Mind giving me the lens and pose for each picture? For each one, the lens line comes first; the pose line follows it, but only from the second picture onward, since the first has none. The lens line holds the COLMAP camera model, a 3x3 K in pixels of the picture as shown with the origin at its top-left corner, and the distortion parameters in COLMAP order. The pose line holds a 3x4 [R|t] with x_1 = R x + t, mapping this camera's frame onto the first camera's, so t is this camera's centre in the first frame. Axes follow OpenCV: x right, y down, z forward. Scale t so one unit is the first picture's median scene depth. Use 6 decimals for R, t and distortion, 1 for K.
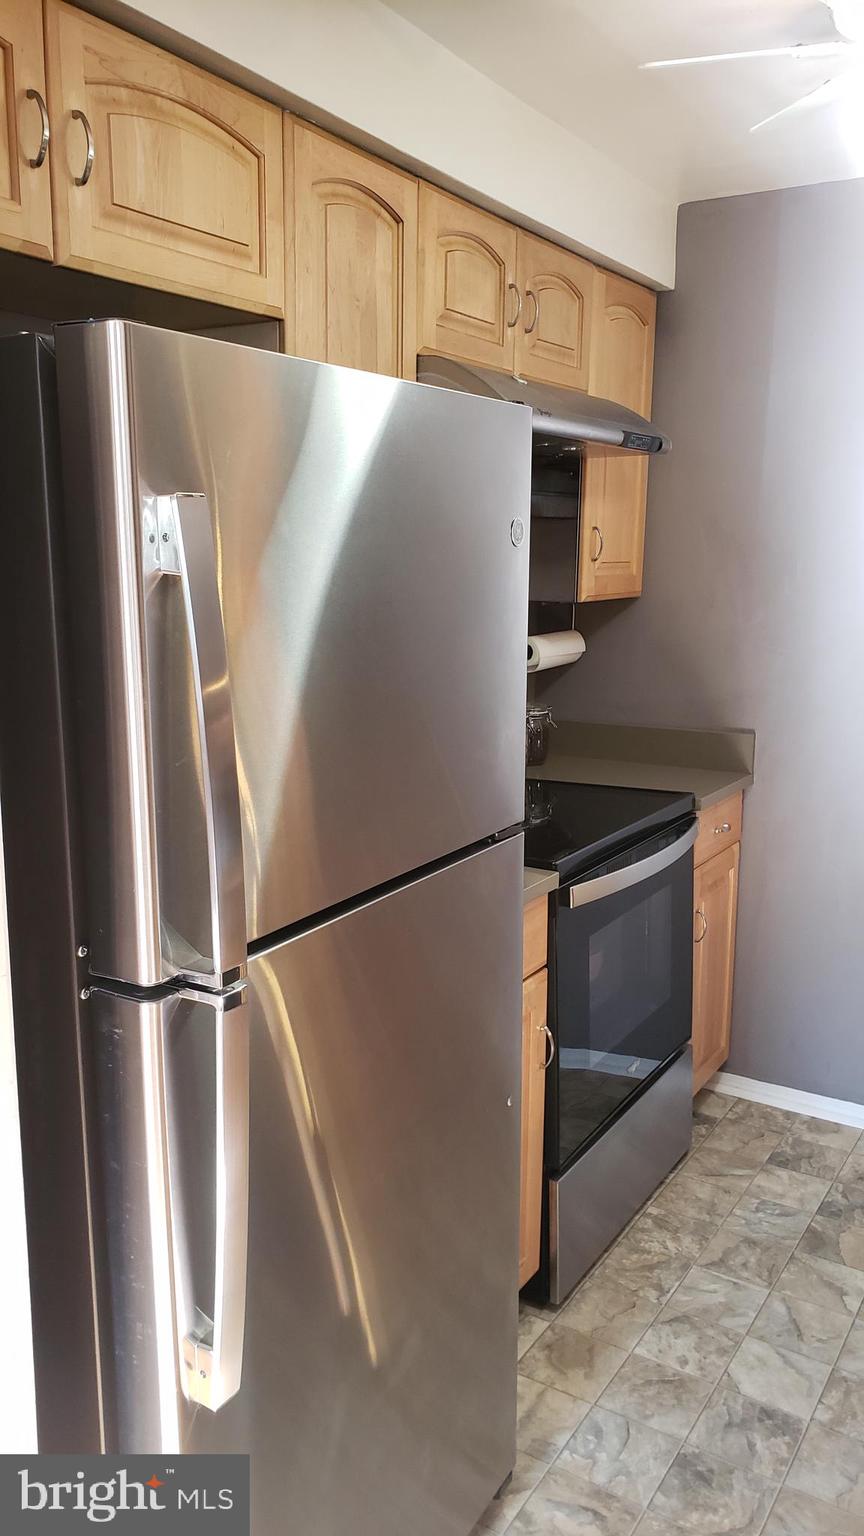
lens RADIAL K [[1163.1, 0, 382.2], [0, 1163.1, 763.7], [0, 0, 1]] dist [0.004644, 0.005122]
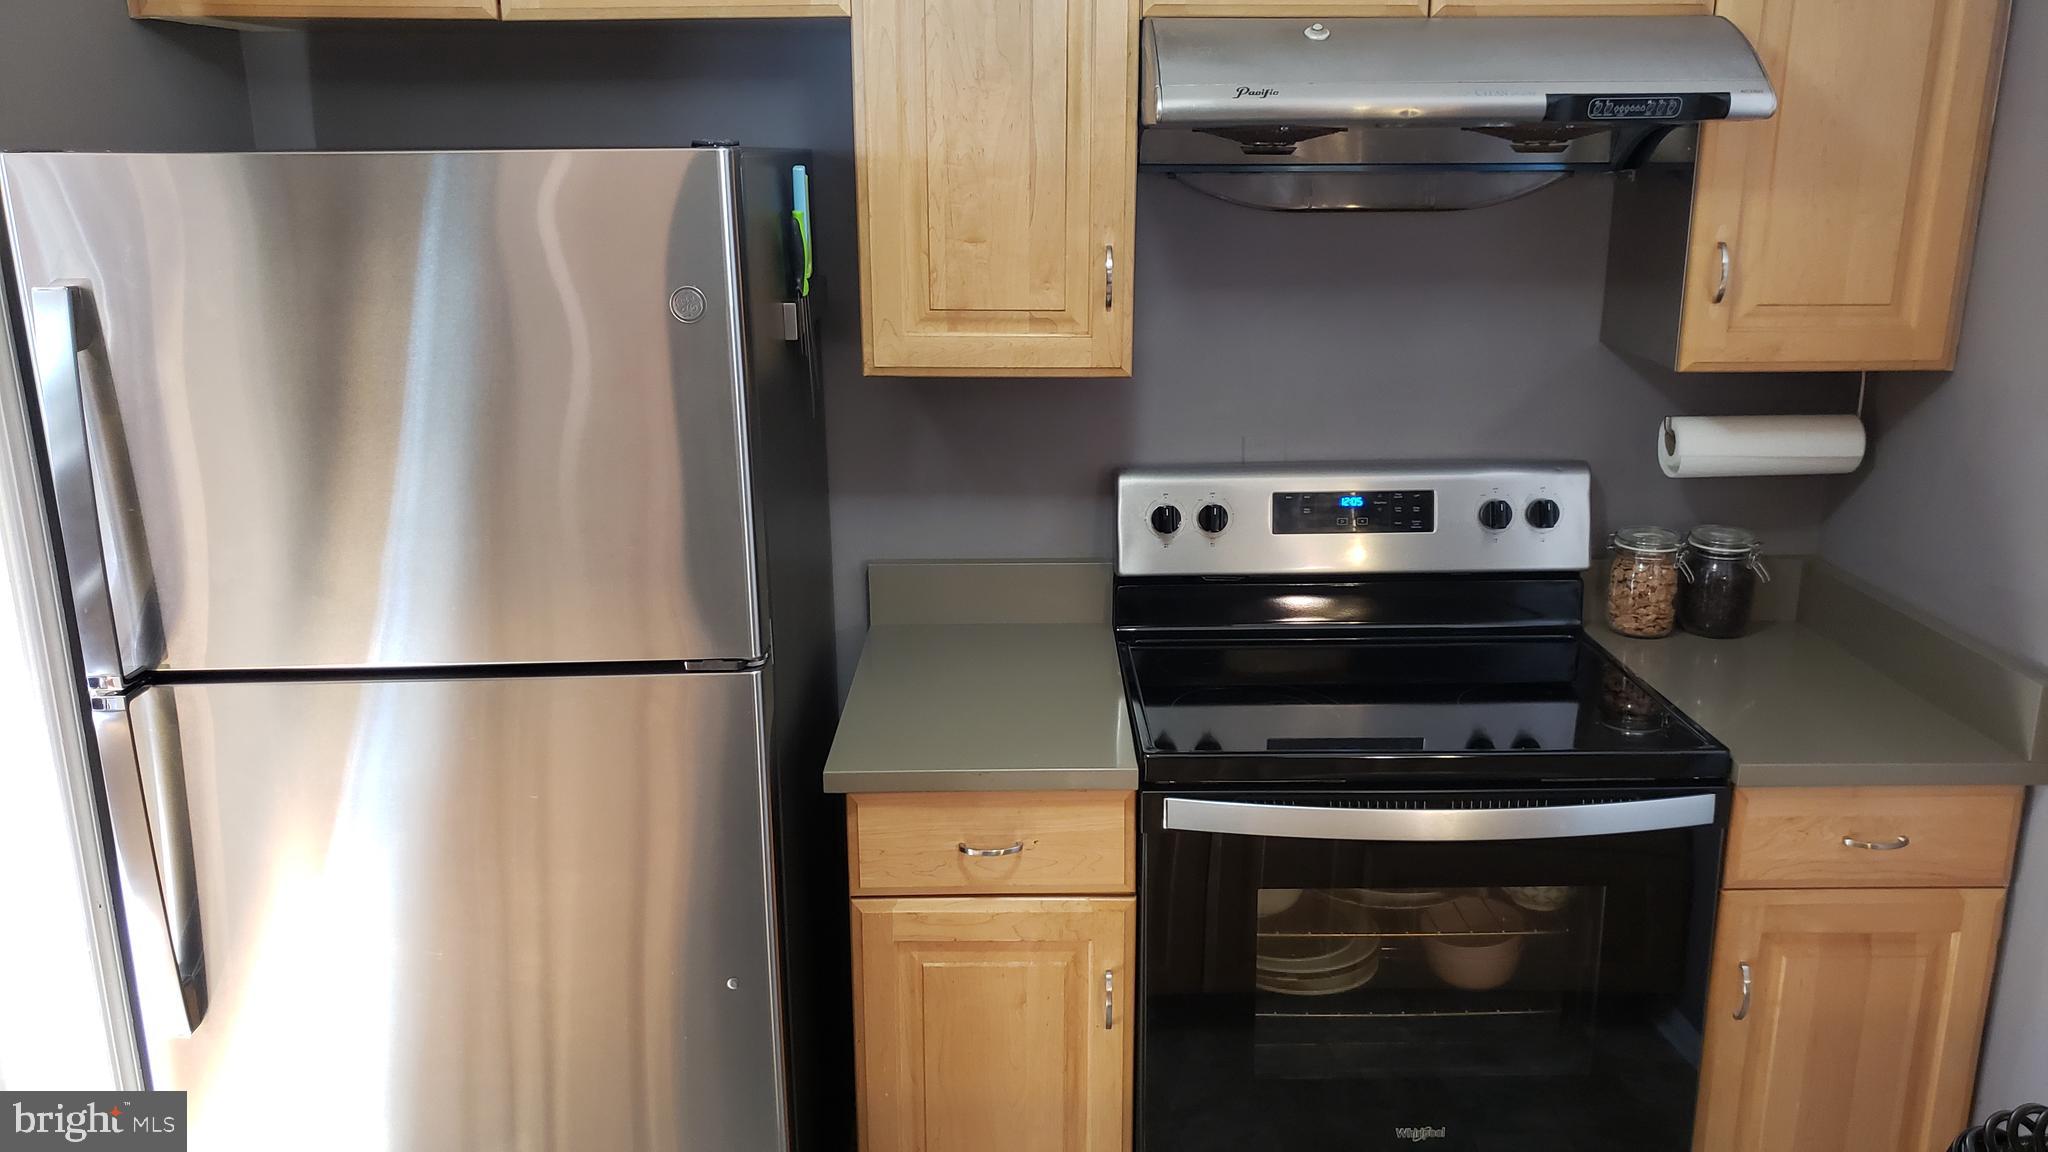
lens RADIAL K [[1550.9, 0, 1043.2], [0, 1550.9, 581.2], [0, 0, 1]] dist [0.004644, 0.005122]
pose [[0.552103, 0.215468, -0.805454, 0.648068], [-0.142866, 0.976192, 0.163214, -0.121296], [0.821445, 0.024961, 0.569742, 0.312564]]
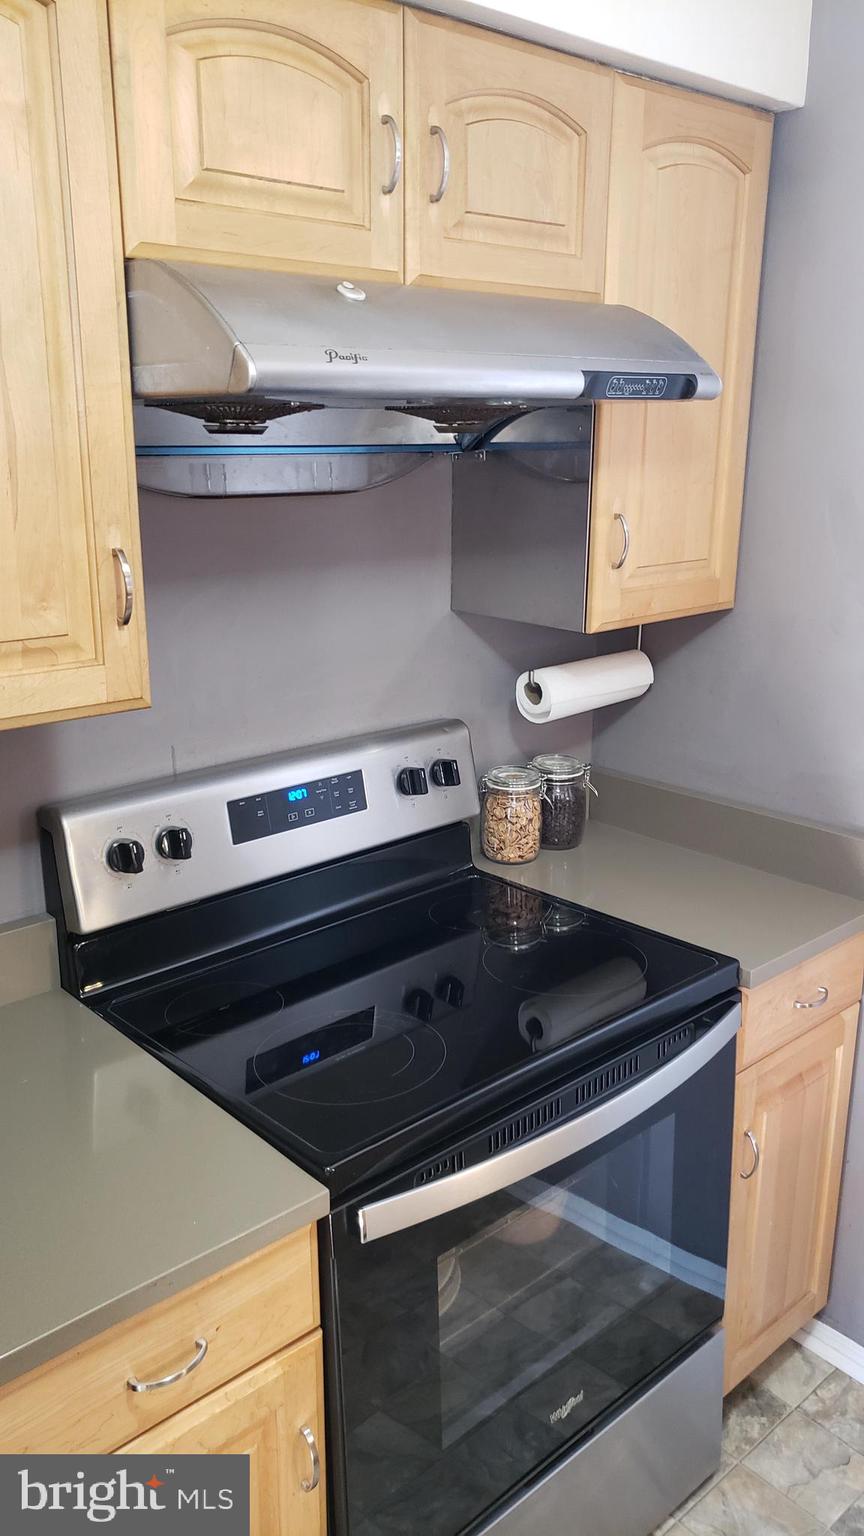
lens RADIAL K [[1163.1, 0, 382.2], [0, 1163.1, 763.7], [0, 0, 1]] dist [0.004644, 0.005122]
pose [[0.963976, 0.062205, -0.258614, 0.233586], [-0.038598, 0.994692, 0.095380, -0.126505], [0.263174, -0.081962, 0.961260, 0.357151]]
